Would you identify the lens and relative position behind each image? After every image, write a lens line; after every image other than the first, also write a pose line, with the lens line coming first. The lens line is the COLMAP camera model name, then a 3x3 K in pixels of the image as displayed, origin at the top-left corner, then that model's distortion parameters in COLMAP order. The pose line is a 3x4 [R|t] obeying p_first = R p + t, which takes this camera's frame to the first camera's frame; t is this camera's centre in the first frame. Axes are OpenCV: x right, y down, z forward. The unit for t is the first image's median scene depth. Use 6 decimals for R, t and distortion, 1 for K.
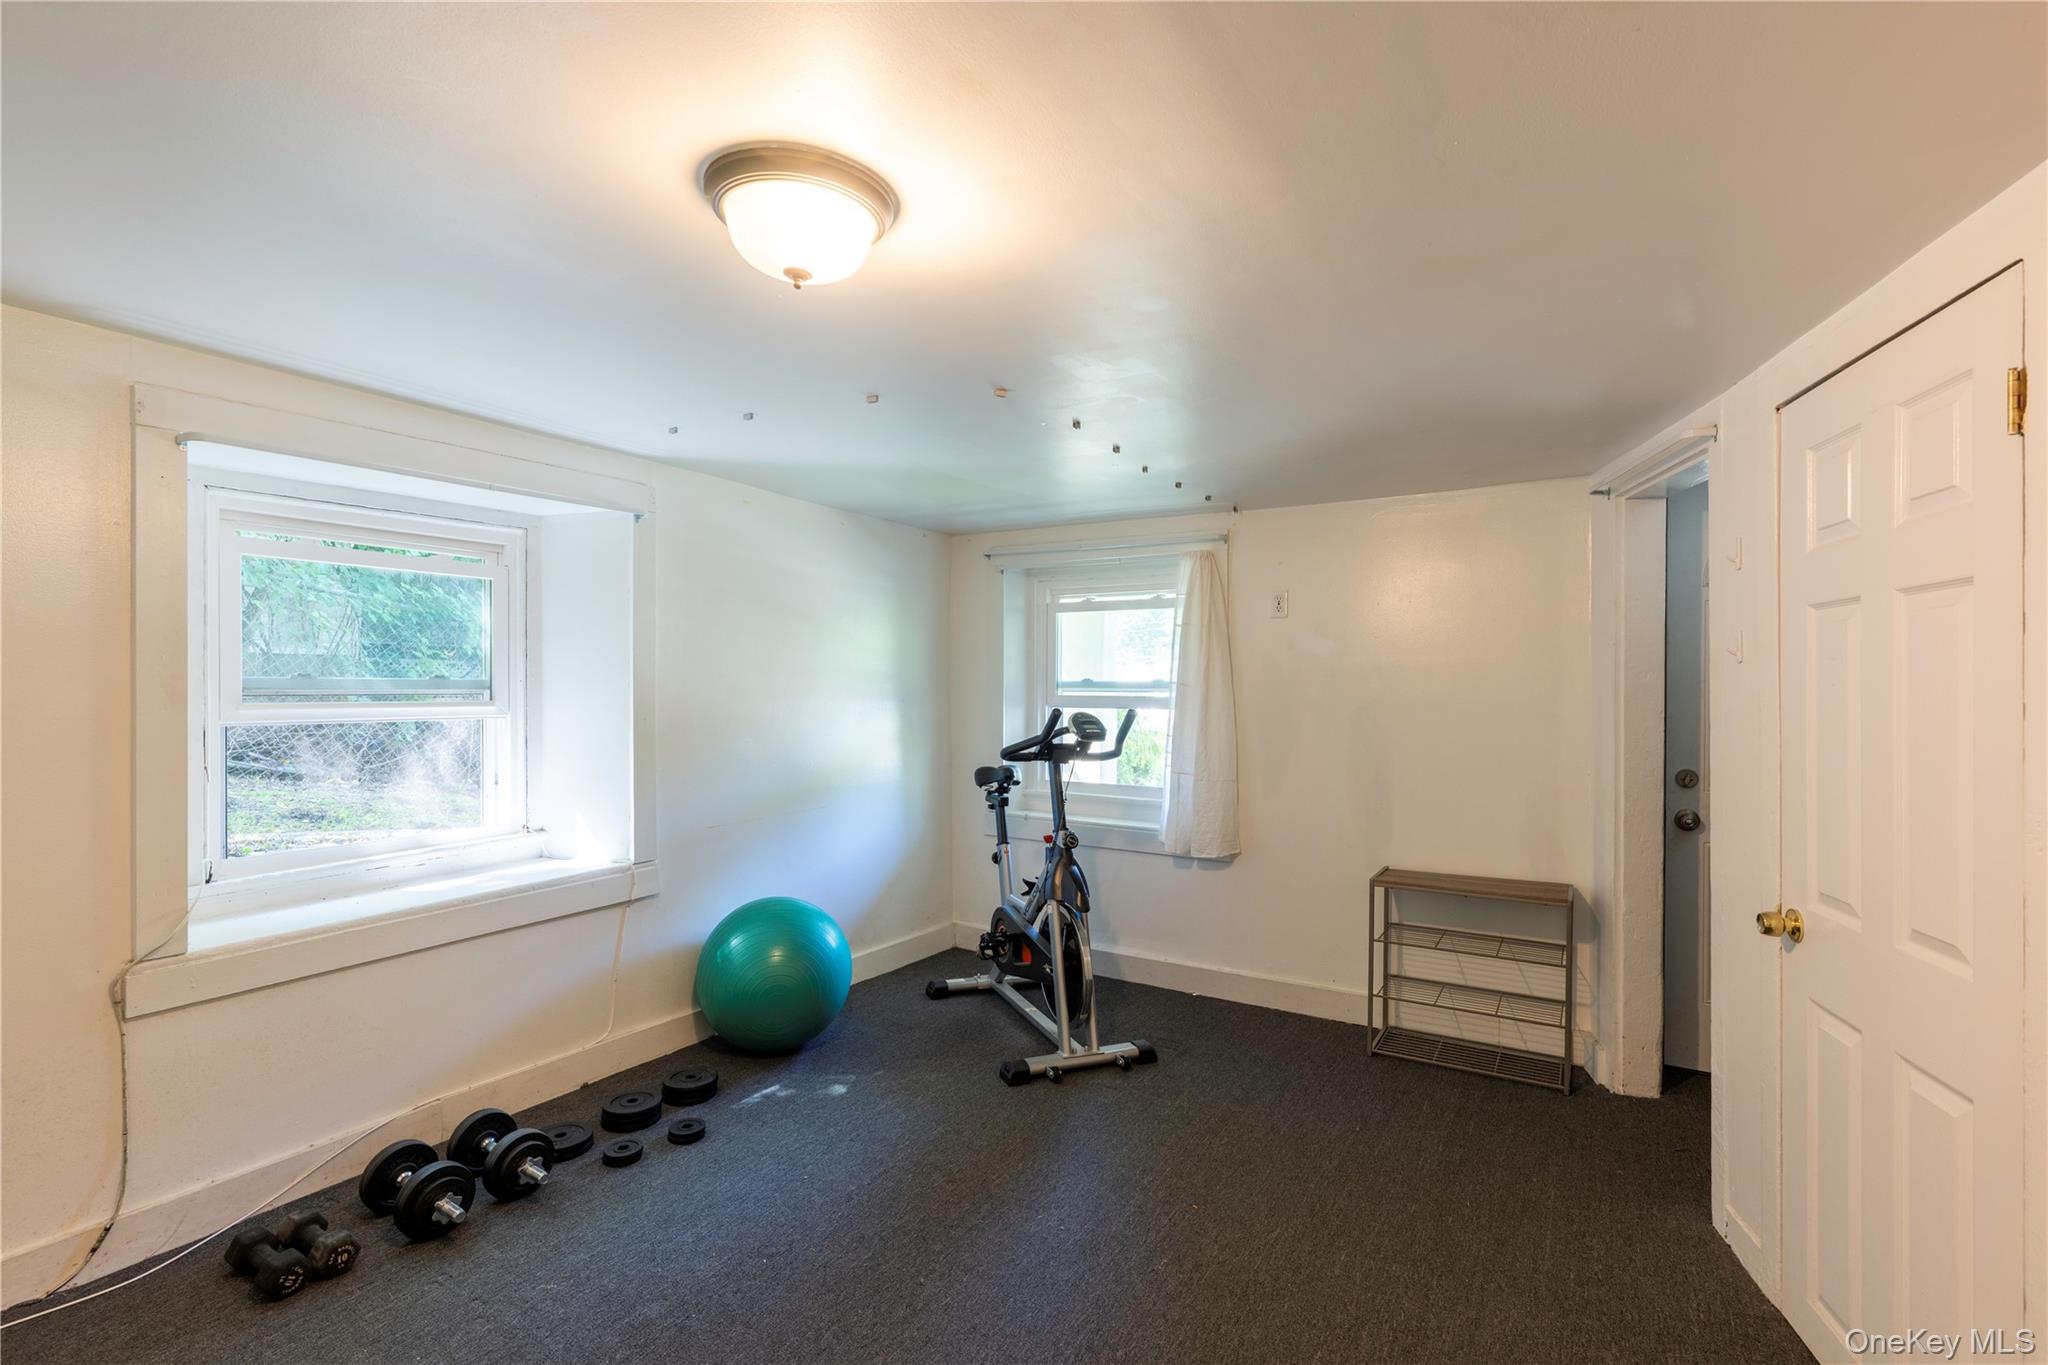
lens RADIAL K [[931.8, 0, 1027.6], [0, 931.8, 689.0], [0, 0, 1]] dist [0.001507, -0.000344]
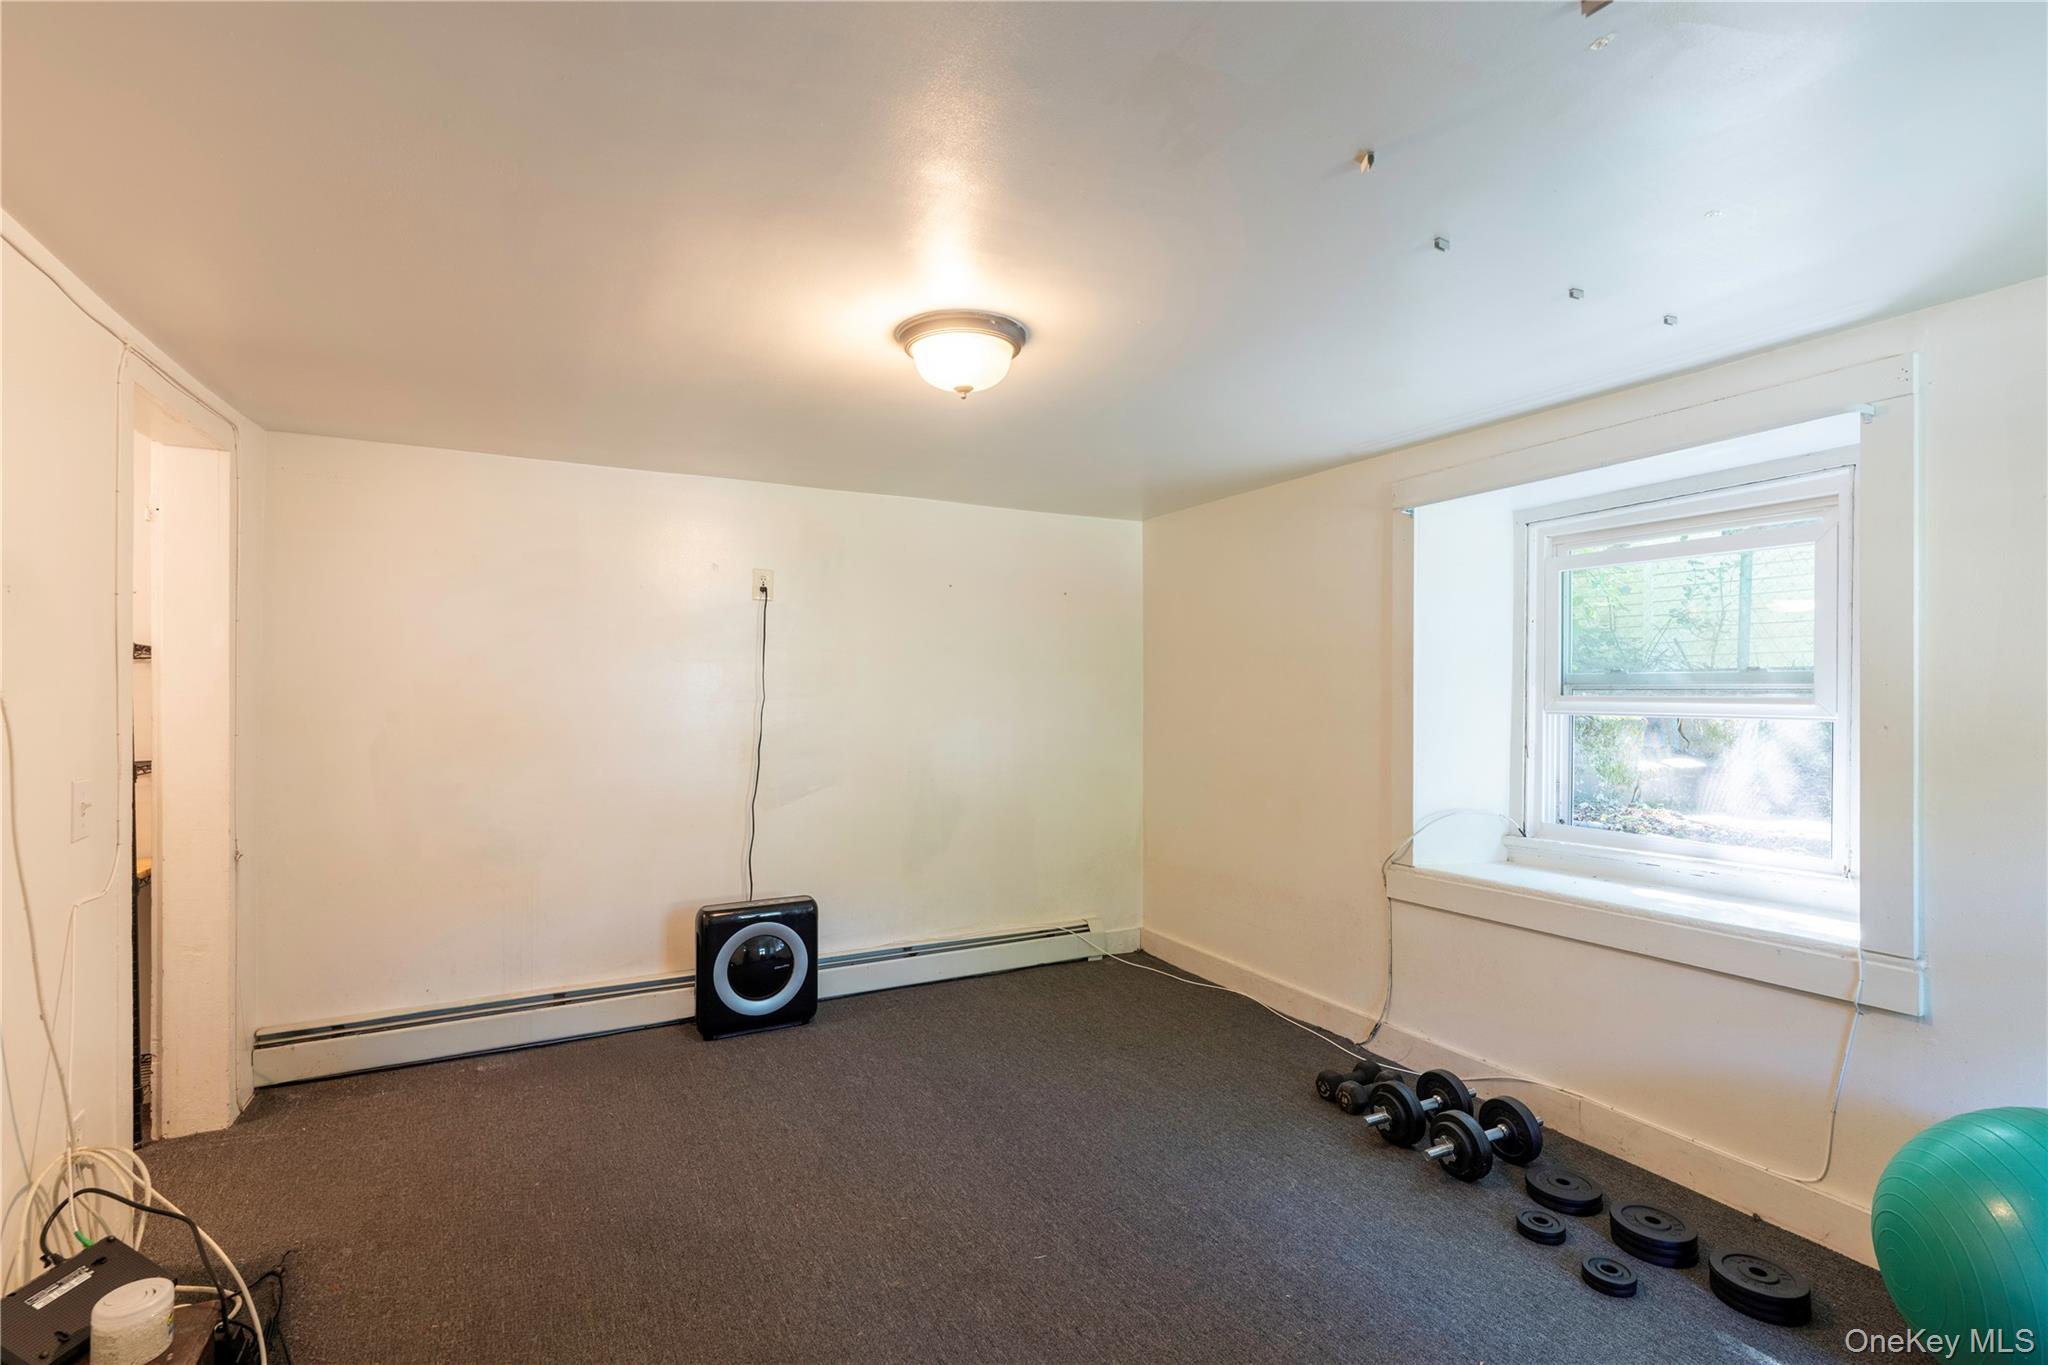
lens RADIAL K [[931.8, 0, 1028.0], [0, 931.8, 687.5], [0, 0, 1]] dist [0.001507, -0.000344]
pose [[-0.506938, -0.000633, -0.861982, 0.508709], [-0.000187, 1.000000, -0.000625, 0.005377], [0.861982, -0.000155, -0.506938, 0.973375]]
